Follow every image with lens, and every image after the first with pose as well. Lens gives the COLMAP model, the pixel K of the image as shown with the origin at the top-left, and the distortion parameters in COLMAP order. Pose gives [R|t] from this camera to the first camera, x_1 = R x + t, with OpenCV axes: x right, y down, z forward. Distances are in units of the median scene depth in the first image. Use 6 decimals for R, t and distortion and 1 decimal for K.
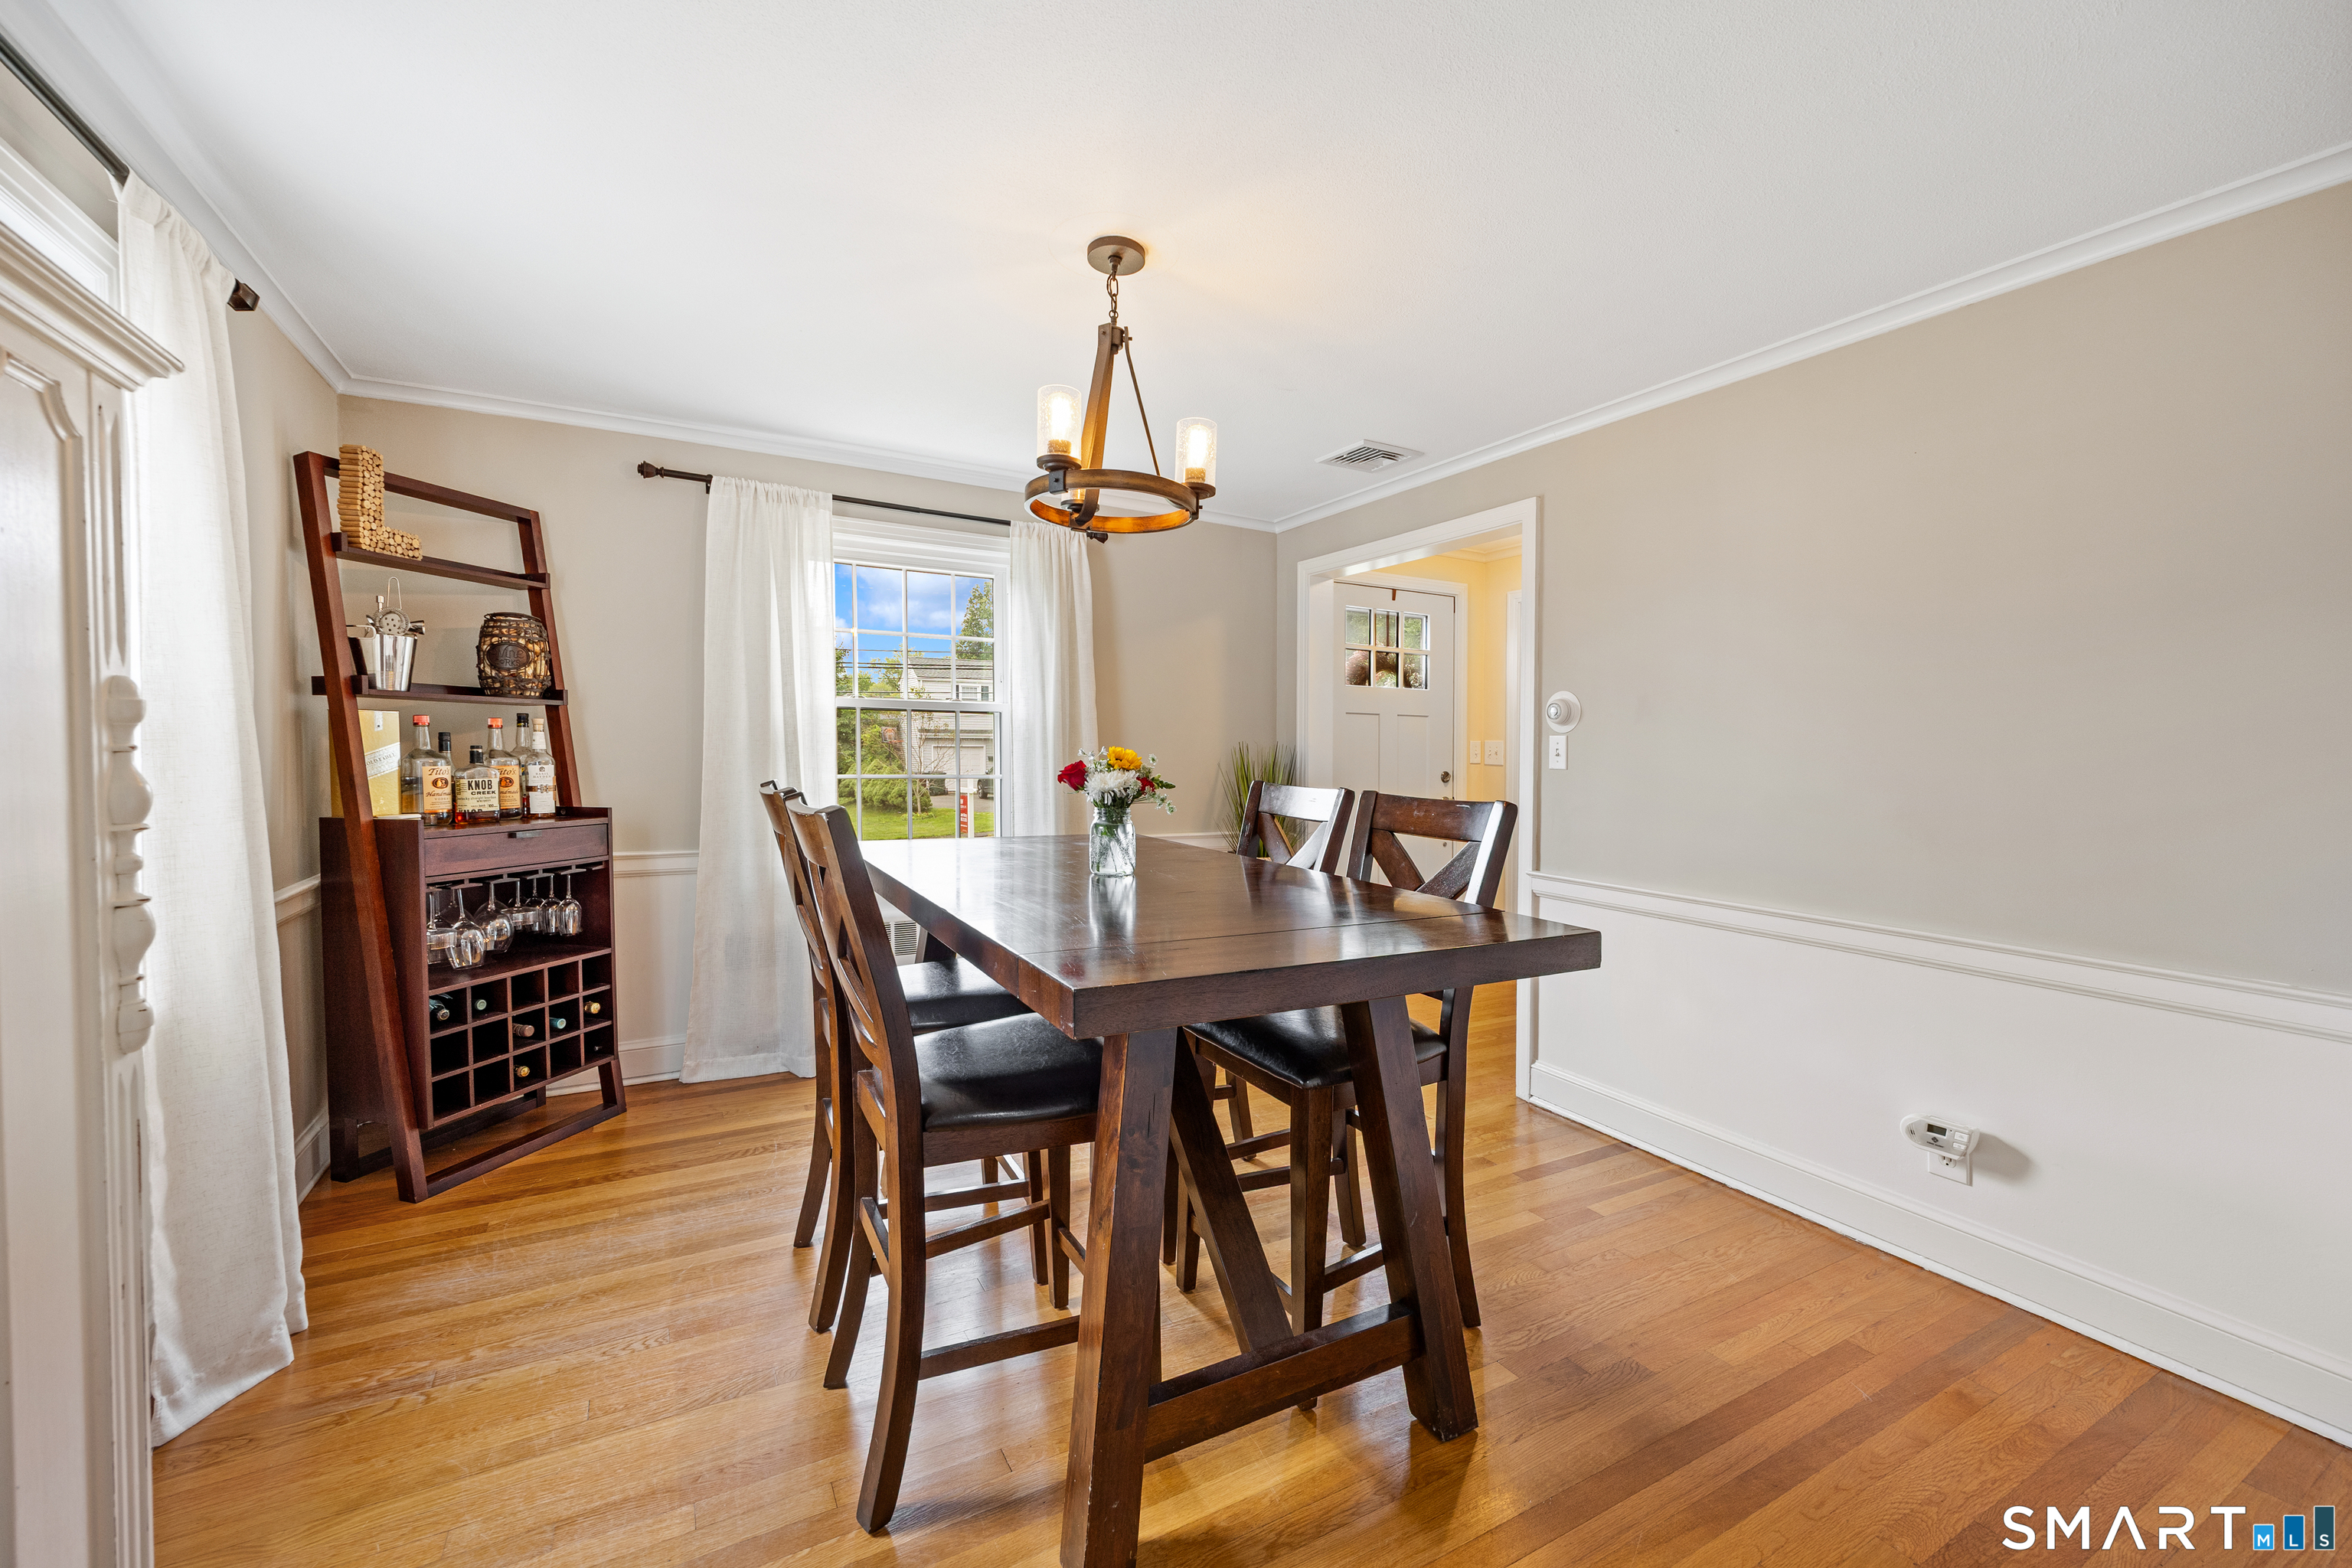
lens RADIAL K [[942.2, 0, 1174.7], [0, 942.2, 770.9], [0, 0, 1]] dist [0.002205, 0.000341]
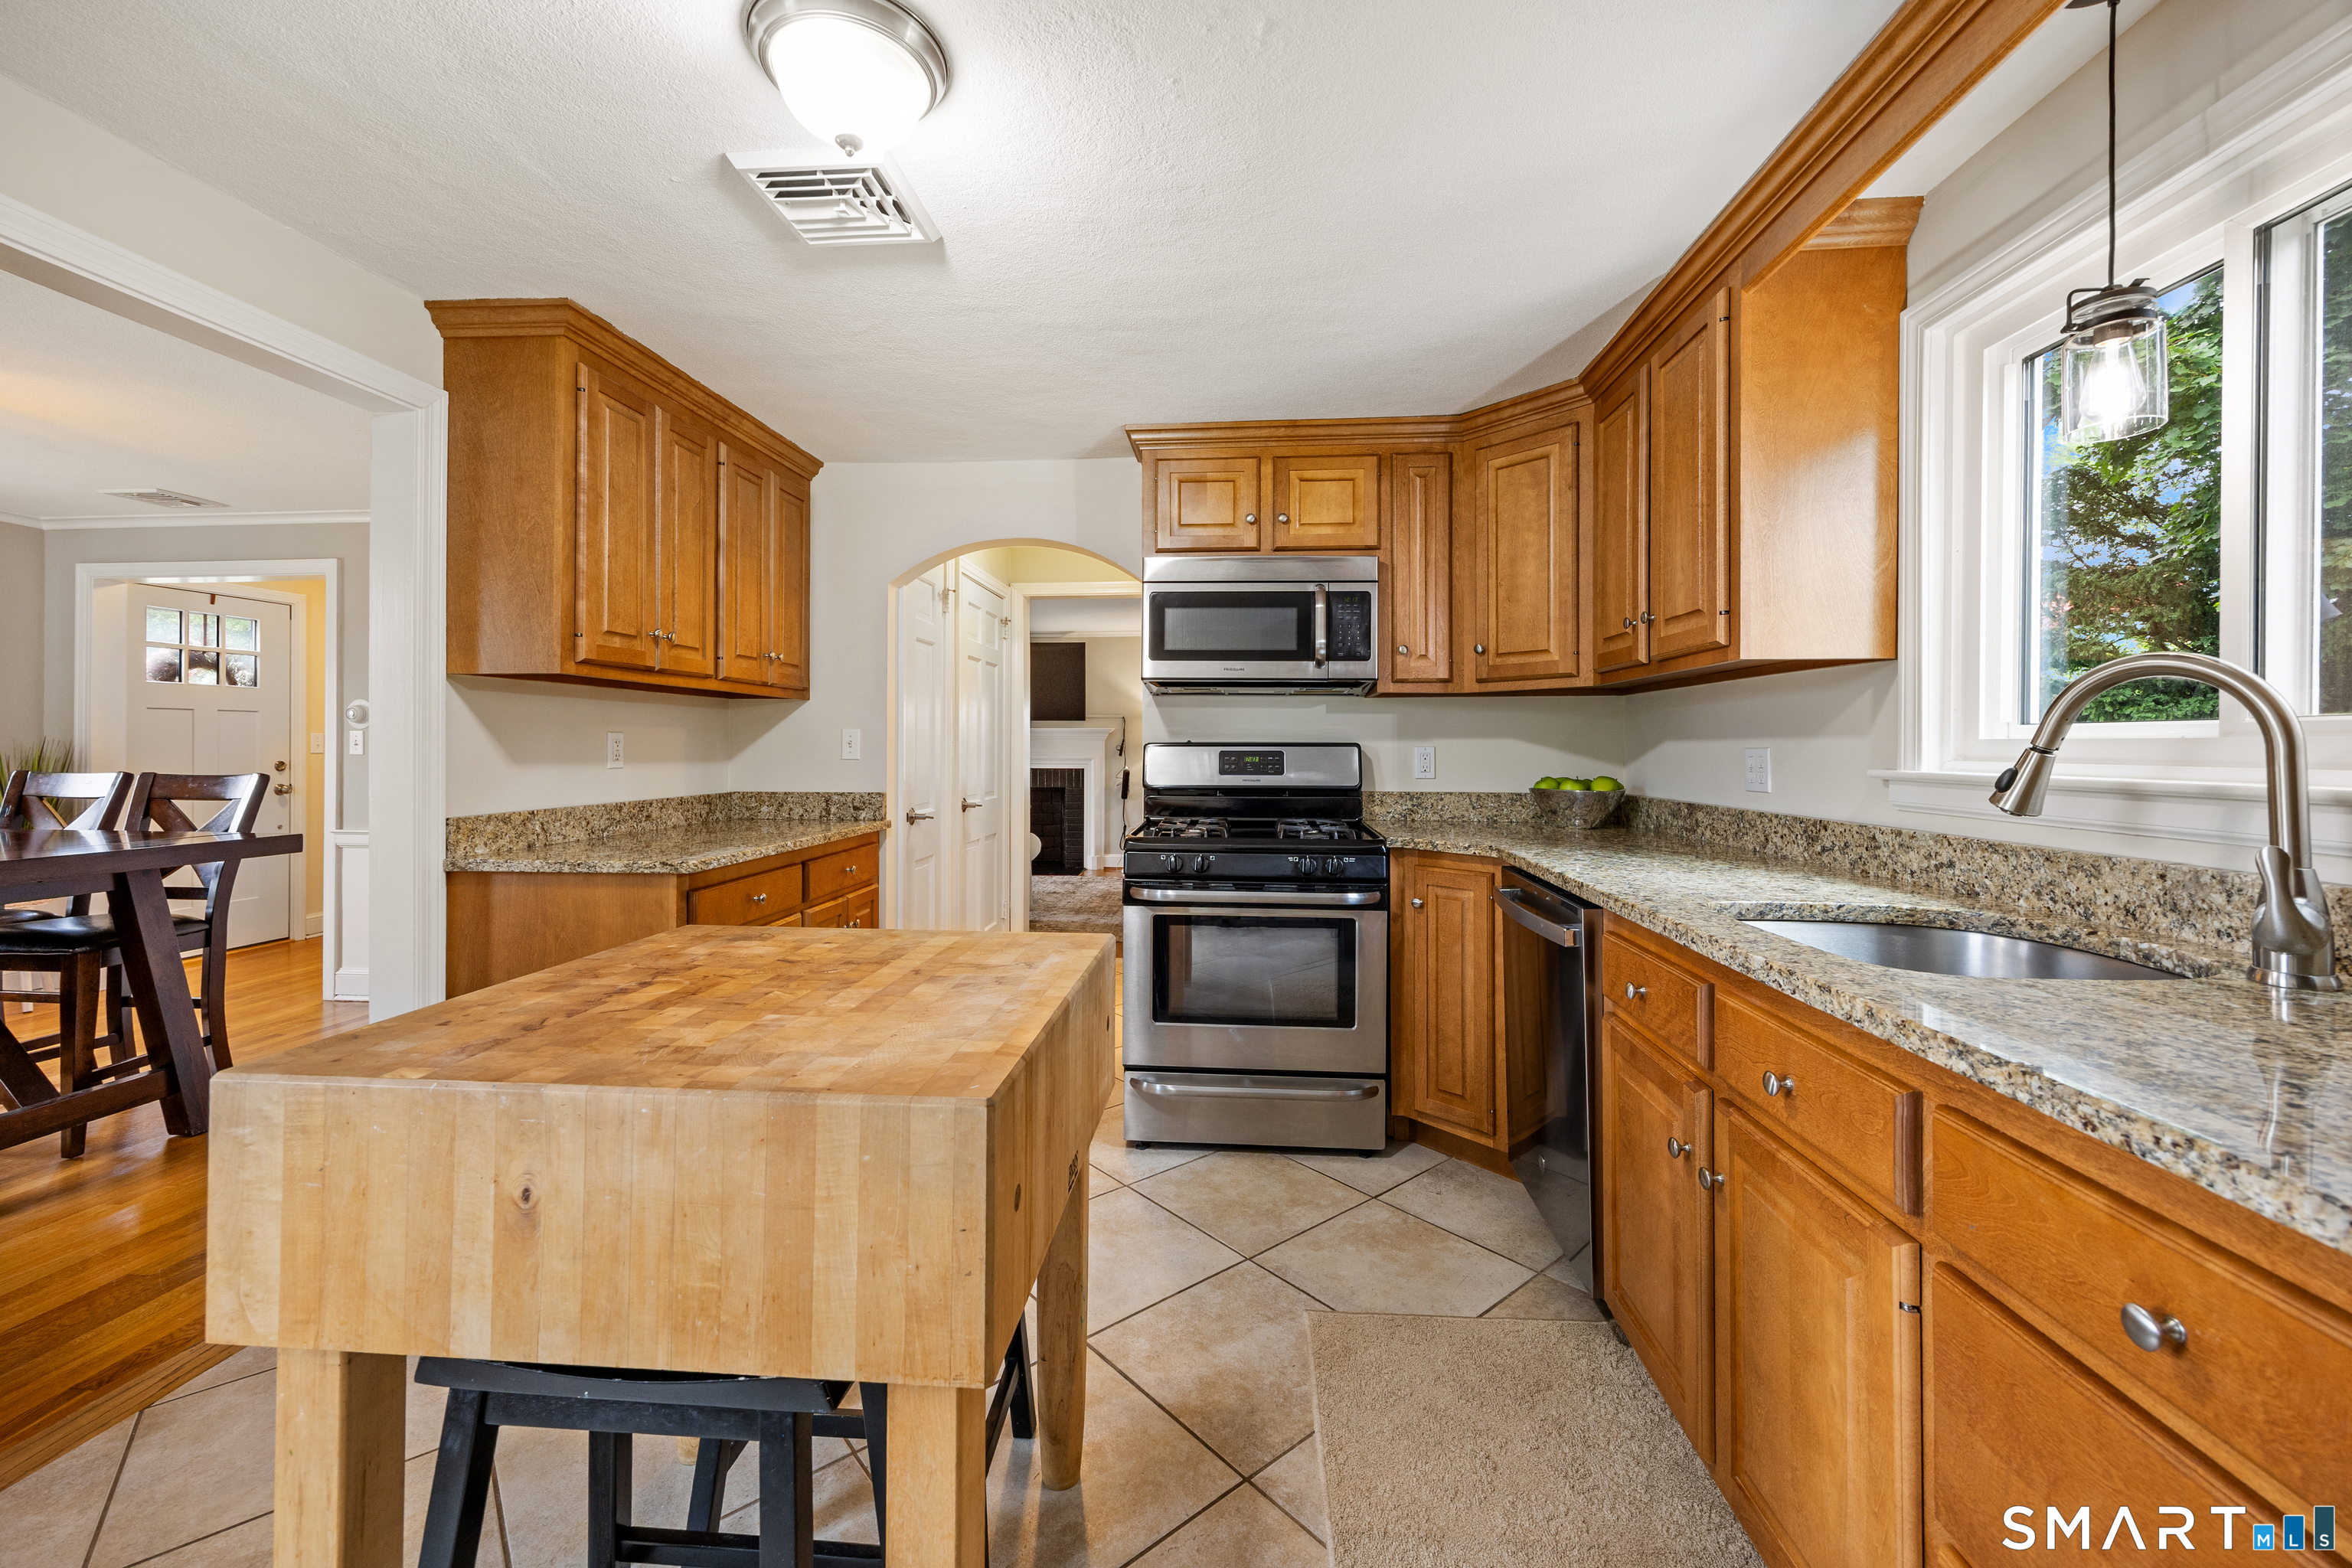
lens RADIAL K [[942.2, 0, 1184.2], [0, 942.2, 716.9], [0, 0, 1]] dist [0.002205, 0.000341]
pose [[0.549579, 0.006622, 0.835415, -0.112350], [0.027332, 0.999291, -0.025902, 0.014480], [-0.834994, 0.037069, 0.549009, -0.967001]]
